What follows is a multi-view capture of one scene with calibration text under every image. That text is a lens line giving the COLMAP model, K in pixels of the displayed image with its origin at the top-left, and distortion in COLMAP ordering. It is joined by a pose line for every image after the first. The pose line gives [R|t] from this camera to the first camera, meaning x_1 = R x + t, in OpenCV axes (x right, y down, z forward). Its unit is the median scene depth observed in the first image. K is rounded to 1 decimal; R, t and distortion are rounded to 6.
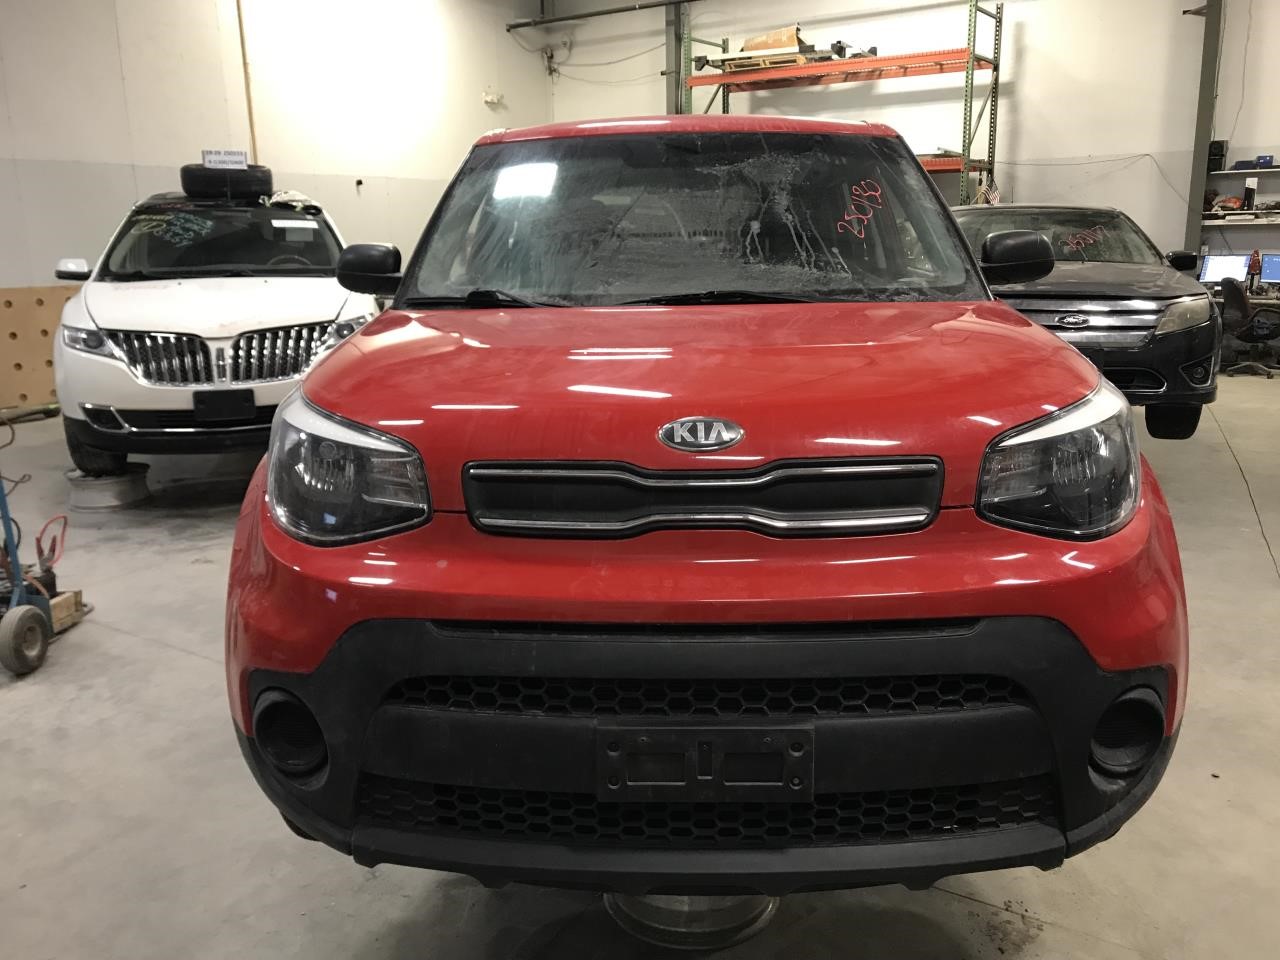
lens RADIAL K [[1043.6, 0, 634.8], [0, 1043.6, 480.5], [0, 0, 1]] dist [0.034550, -0.034827]
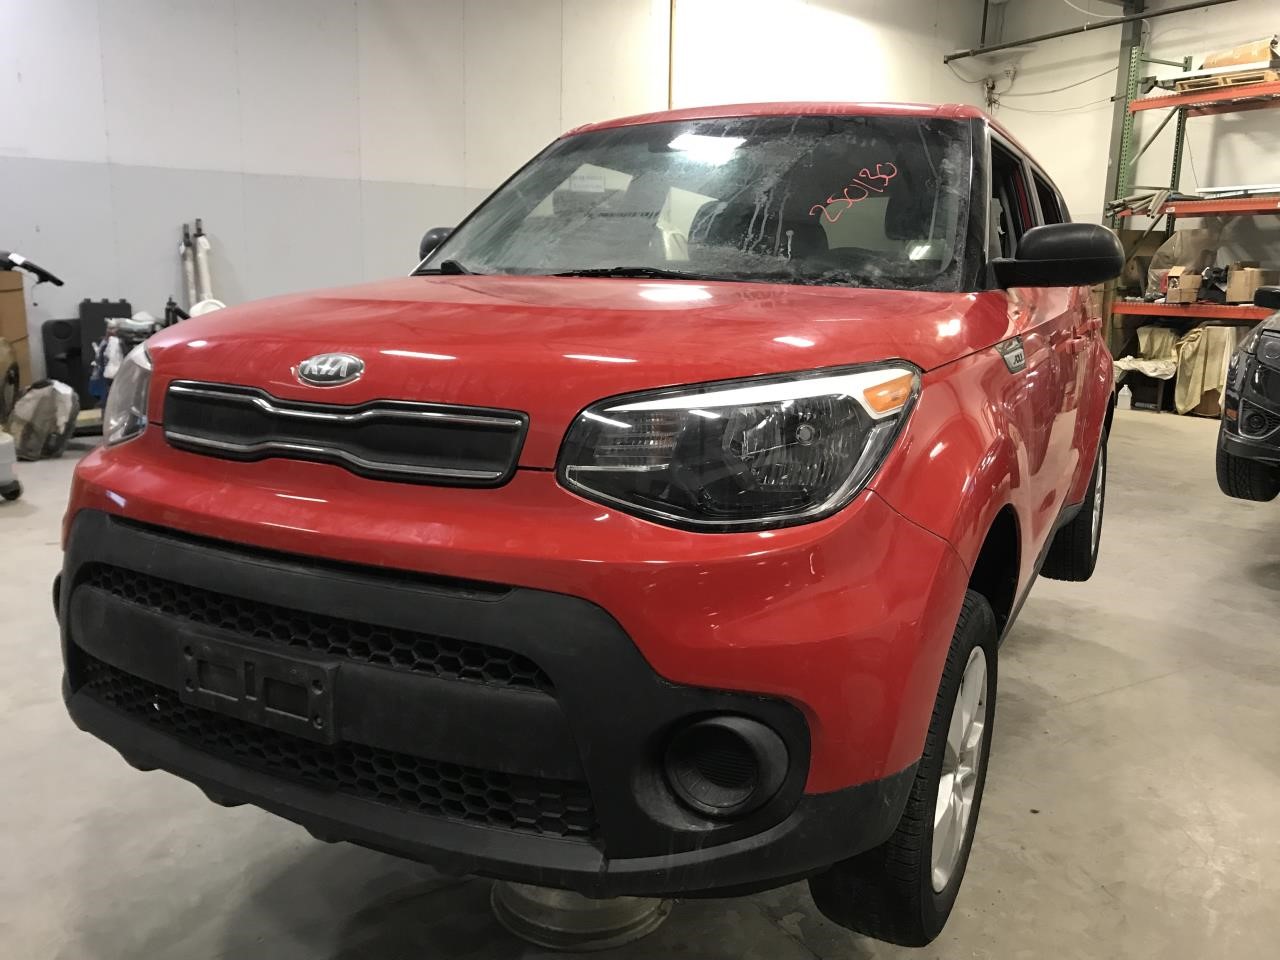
lens RADIAL K [[1043.6, 0, 637.4], [0, 1043.6, 477.3], [0, 0, 1]] dist [0.034550, -0.034827]
pose [[0.897358, 0.116664, -0.425603, 0.098154], [-0.134421, 0.990854, -0.011812, 0.003956], [0.420332, 0.067809, 0.904833, 0.026795]]
